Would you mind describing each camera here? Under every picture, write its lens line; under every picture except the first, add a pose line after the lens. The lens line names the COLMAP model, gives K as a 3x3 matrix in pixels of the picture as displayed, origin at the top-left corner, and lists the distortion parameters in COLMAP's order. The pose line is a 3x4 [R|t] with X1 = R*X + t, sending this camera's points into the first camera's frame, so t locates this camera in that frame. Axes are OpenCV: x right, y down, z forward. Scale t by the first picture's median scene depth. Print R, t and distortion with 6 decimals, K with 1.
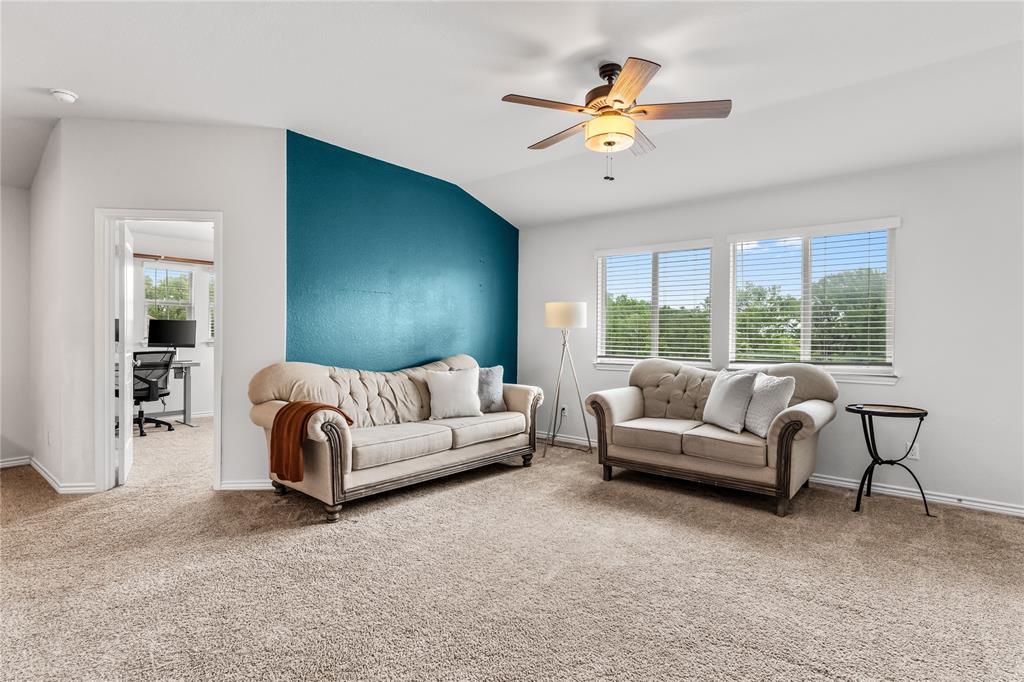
lens RADIAL K [[513.6, 0, 506.9], [0, 513.6, 341.9], [0, 0, 1]] dist [0.004680, -0.000023]
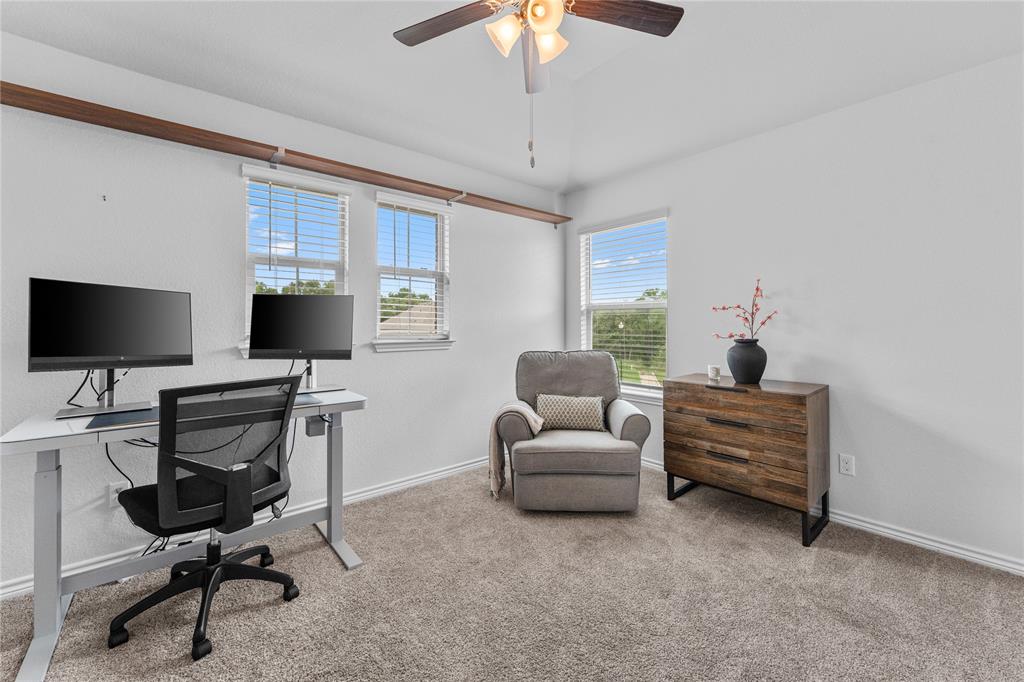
lens RADIAL K [[409.8, 0, 514.6], [0, 409.8, 337.9], [0, 0, 1]] dist [0.001977, 0.000068]
pose [[0.988156, -0.003027, -0.153420, -0.437715], [0.001702, 0.999960, -0.008767, -0.004261], [0.153440, 0.008402, 0.988122, 0.712434]]
